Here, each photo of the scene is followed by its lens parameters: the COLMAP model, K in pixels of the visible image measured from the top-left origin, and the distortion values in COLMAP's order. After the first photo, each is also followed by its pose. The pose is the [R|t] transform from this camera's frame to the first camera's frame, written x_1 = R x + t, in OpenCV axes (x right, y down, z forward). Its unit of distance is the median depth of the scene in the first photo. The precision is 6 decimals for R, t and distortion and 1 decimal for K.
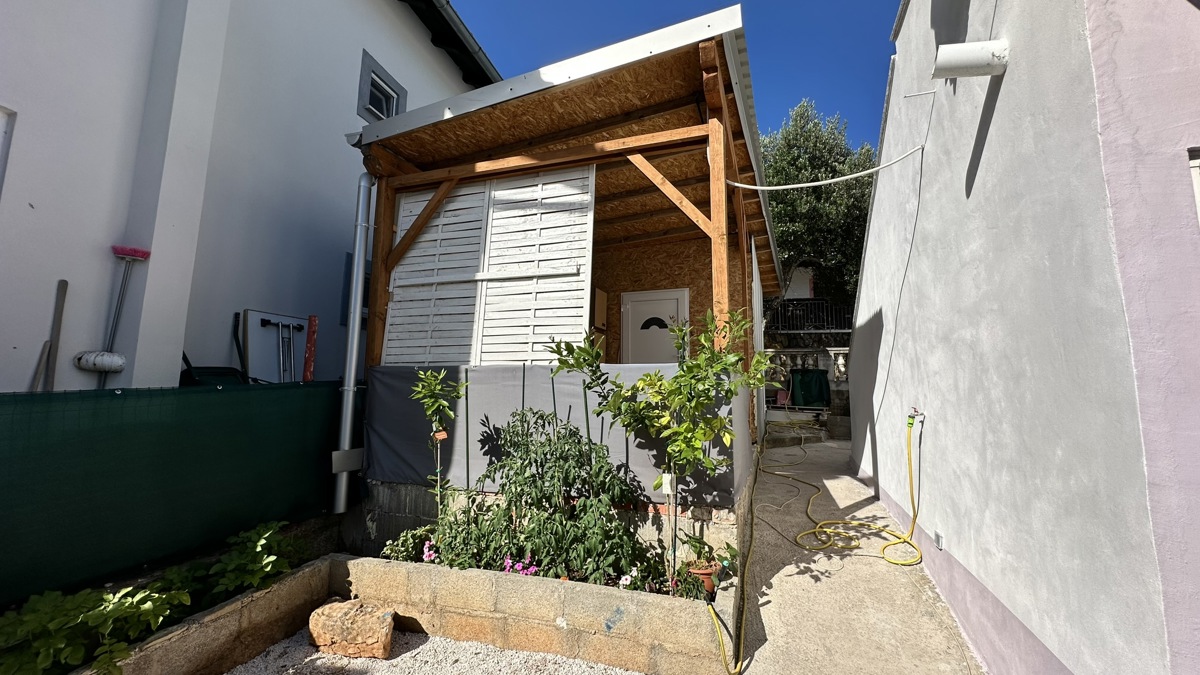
lens RADIAL K [[480.5, 0, 601.2], [0, 480.5, 337.1], [0, 0, 1]] dist [-0.001212, 0.000486]
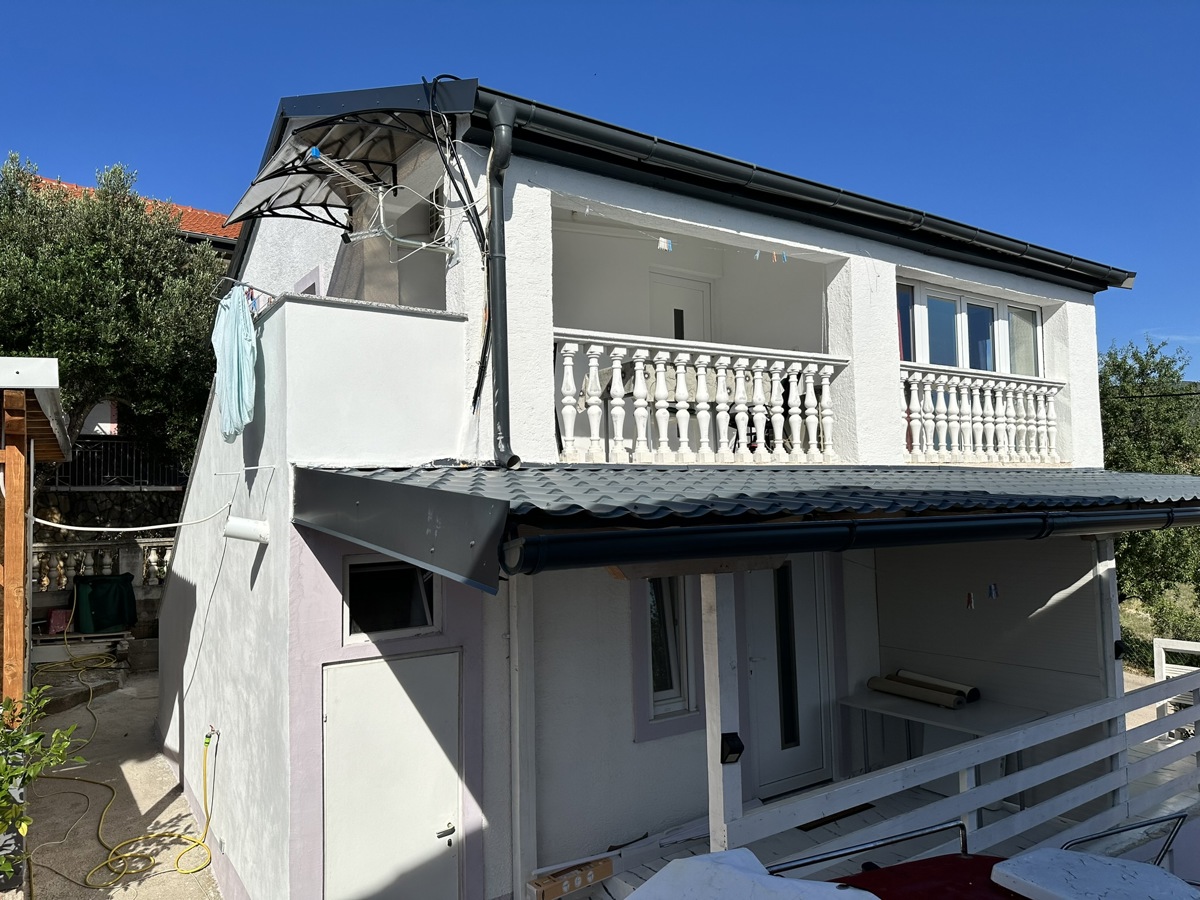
lens RADIAL K [[847.9, 0, 597.9], [0, 847.9, 452.1], [0, 0, 1]] dist [-0.007273, -0.004782]
pose [[0.589113, 0.023006, 0.807723, -0.388278], [-0.073855, 0.996944, 0.025470, -0.583169], [-0.804668, -0.074659, 0.589012, -0.777269]]
